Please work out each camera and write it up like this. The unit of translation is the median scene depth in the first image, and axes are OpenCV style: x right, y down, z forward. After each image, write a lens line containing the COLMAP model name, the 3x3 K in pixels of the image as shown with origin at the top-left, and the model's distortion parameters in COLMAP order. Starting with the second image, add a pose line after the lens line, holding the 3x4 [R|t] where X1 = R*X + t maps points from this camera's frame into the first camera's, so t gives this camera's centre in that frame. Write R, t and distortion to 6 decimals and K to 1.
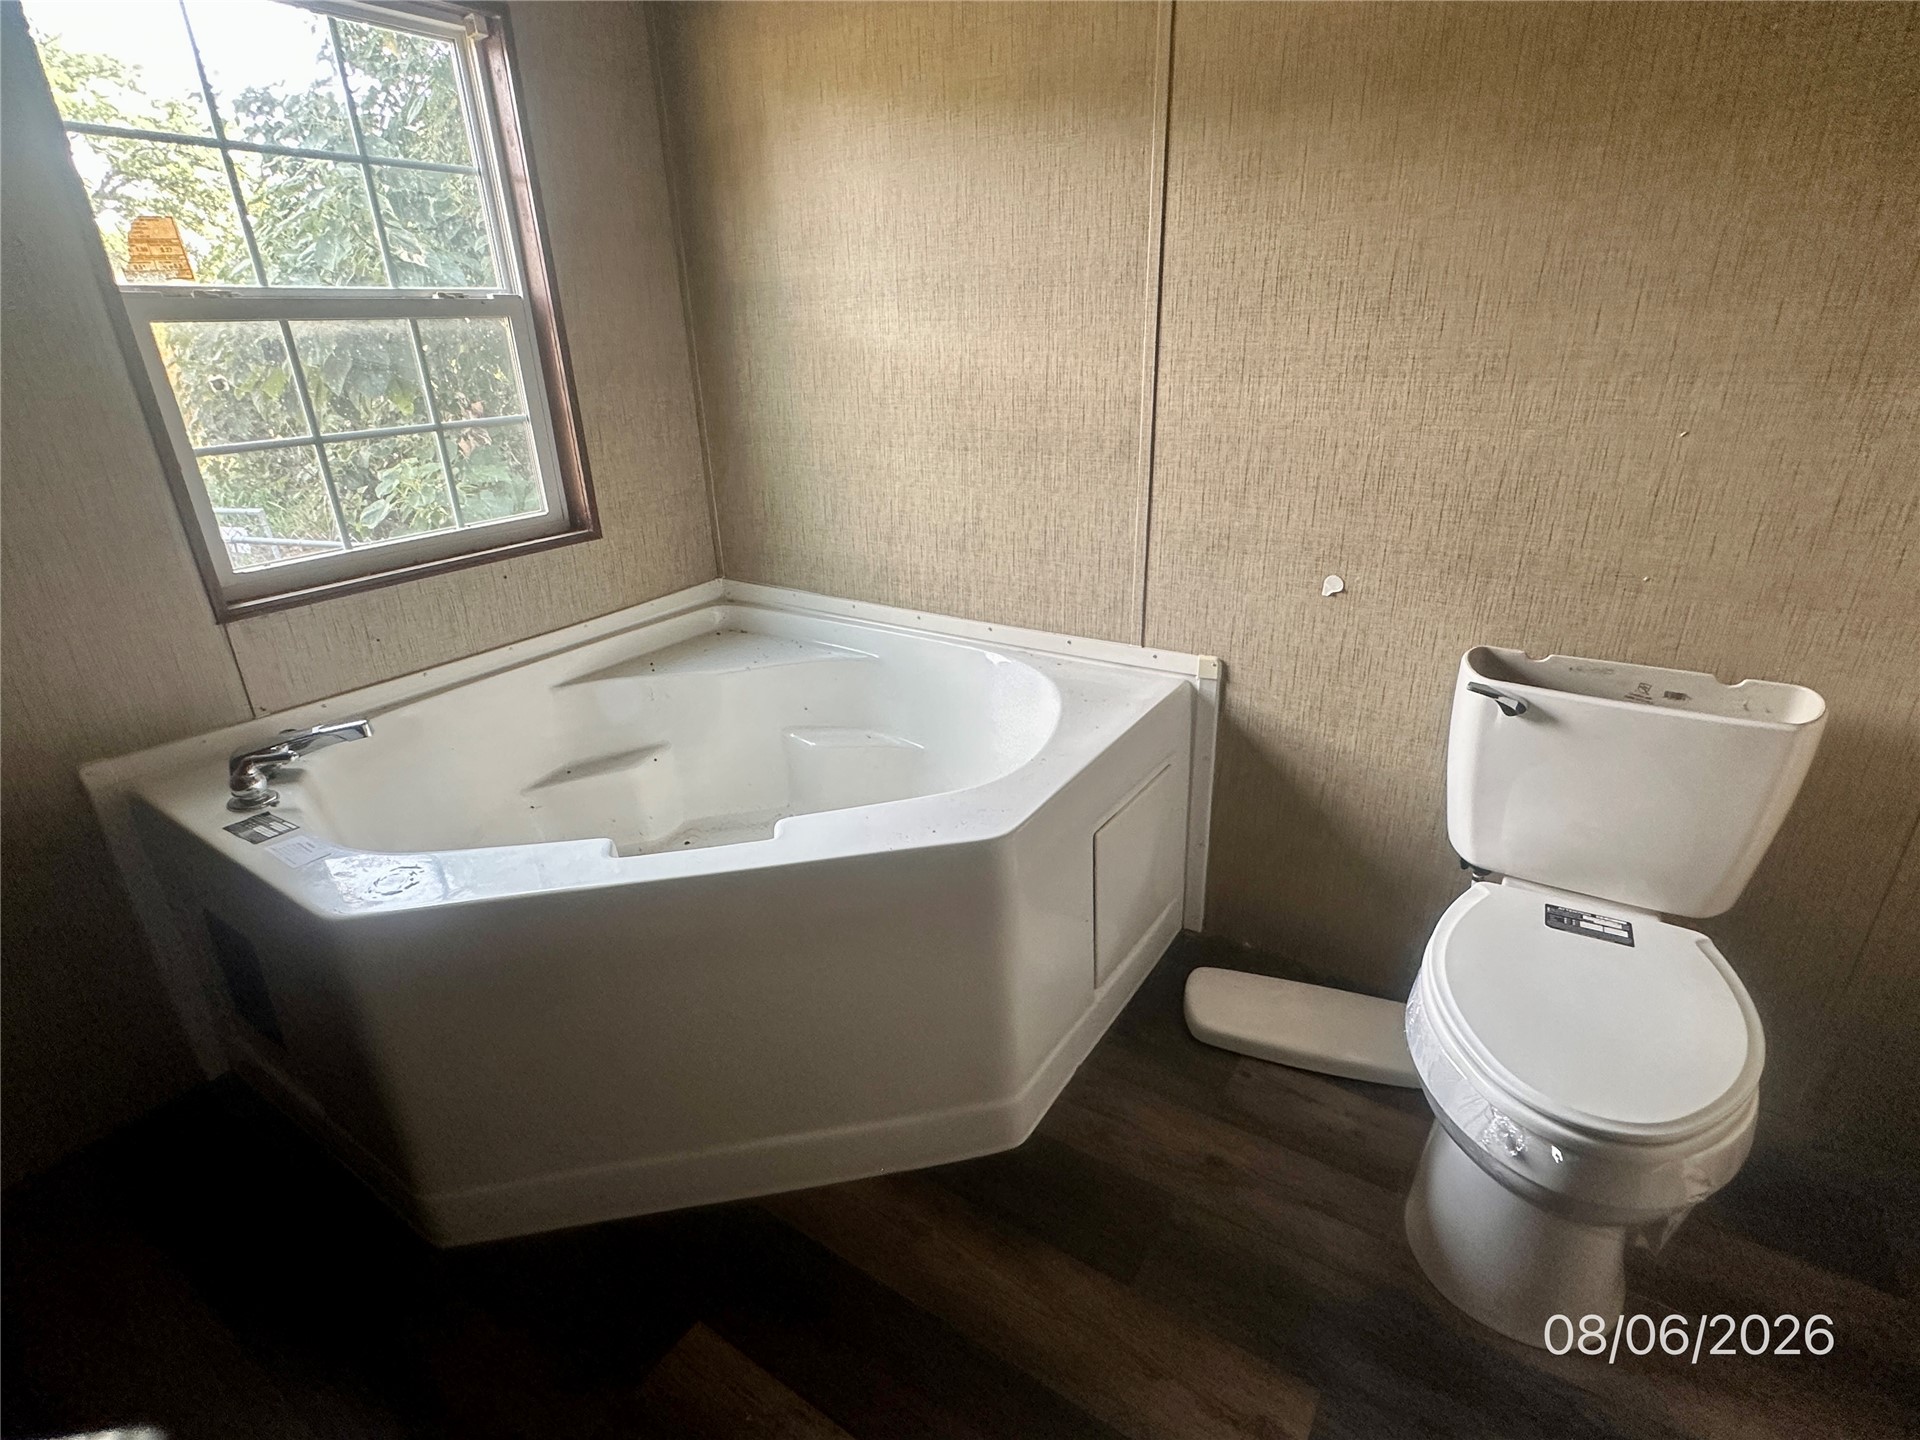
lens RADIAL K [[936.8, 0, 953.4], [0, 936.8, 725.0], [0, 0, 1]] dist [0.000696, -0.000232]
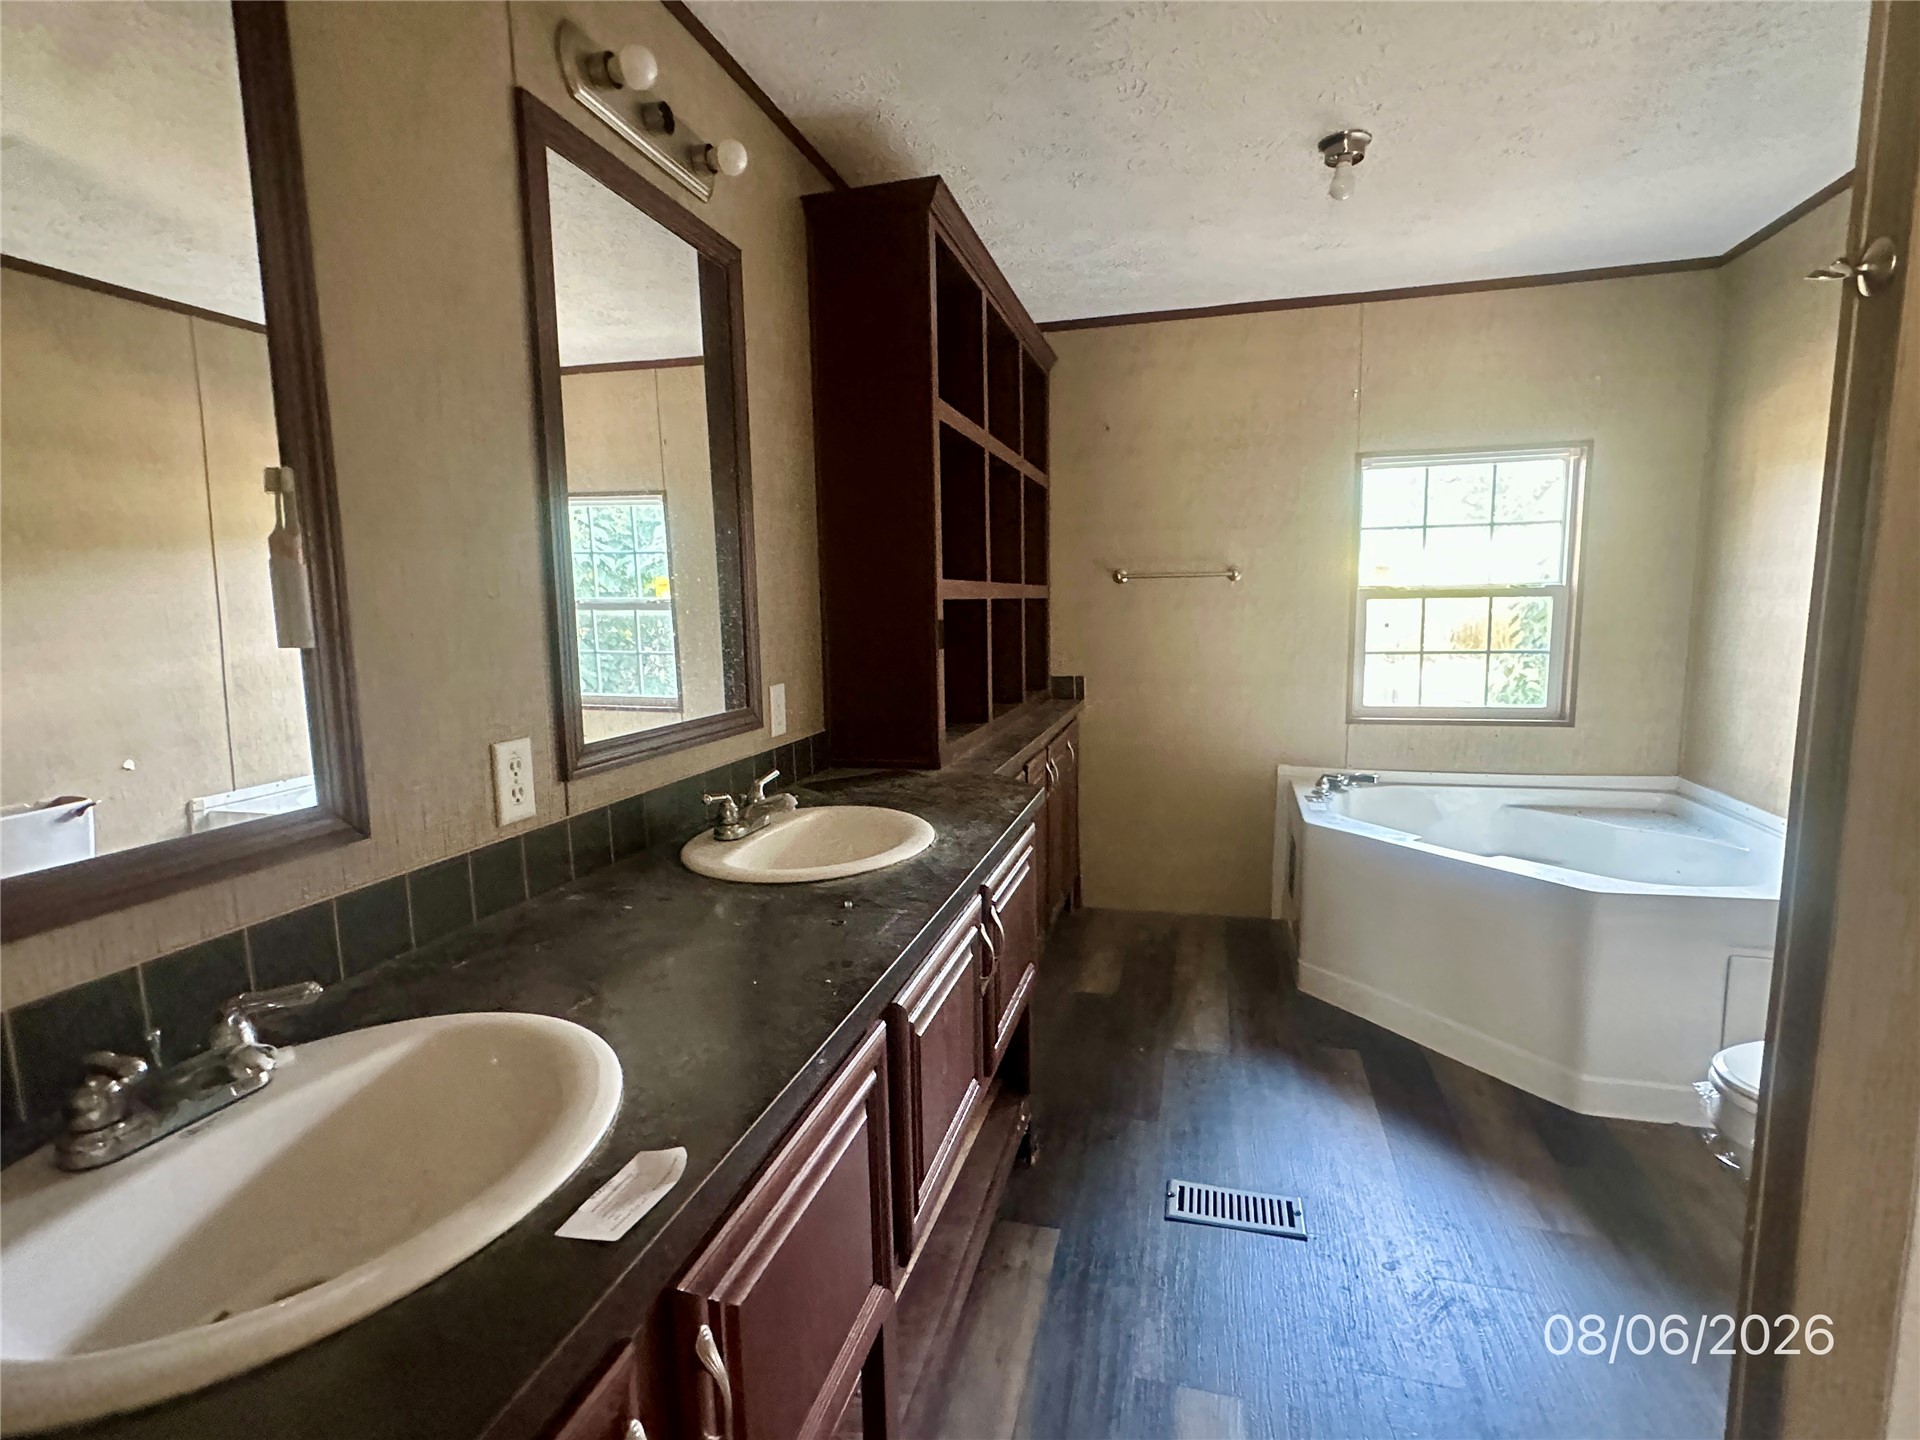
lens RADIAL K [[936.8, 0, 953.4], [0, 936.8, 725.0], [0, 0, 1]] dist [0.000696, -0.000232]
pose [[0.317769, 0.152419, -0.935837, 0.844690], [-0.360783, 0.932189, 0.029319, 0.139006], [0.876846, 0.328317, 0.351211, -0.511732]]
